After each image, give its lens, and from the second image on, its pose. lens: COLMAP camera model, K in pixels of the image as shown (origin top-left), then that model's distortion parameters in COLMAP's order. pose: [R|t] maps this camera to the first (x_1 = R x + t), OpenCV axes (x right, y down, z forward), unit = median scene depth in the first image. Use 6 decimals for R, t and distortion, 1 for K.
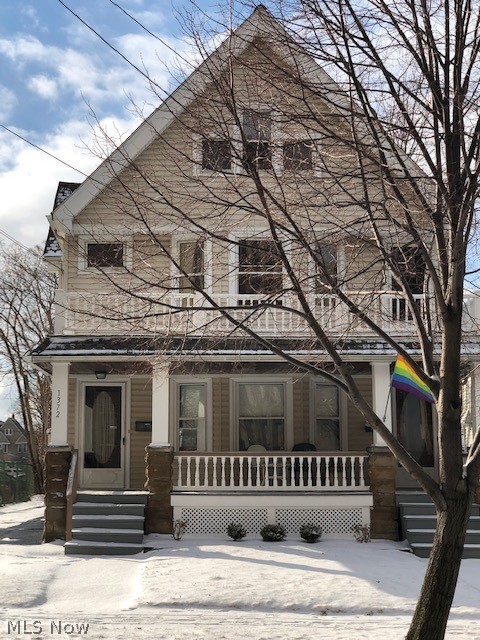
lens RADIAL K [[1136.0, 0, 239.9], [0, 1136.0, 319.9], [0, 0, 1]] dist [0.052255, 0.000000]
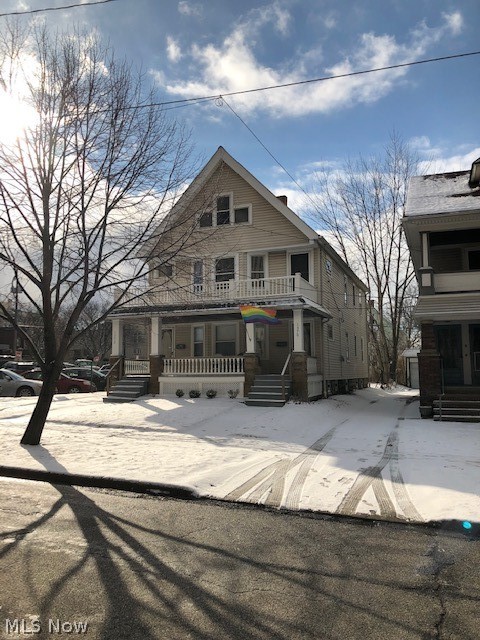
lens RADIAL K [[524.4, 0, 239.8], [0, 524.4, 319.8], [0, 0, 1]] dist [0.034196, -0.032089]
pose [[0.899724, -0.045573, -0.434073, 0.526138], [0.062253, 0.997765, 0.024279, 0.026712], [0.431996, -0.048866, 0.900550, 0.139156]]
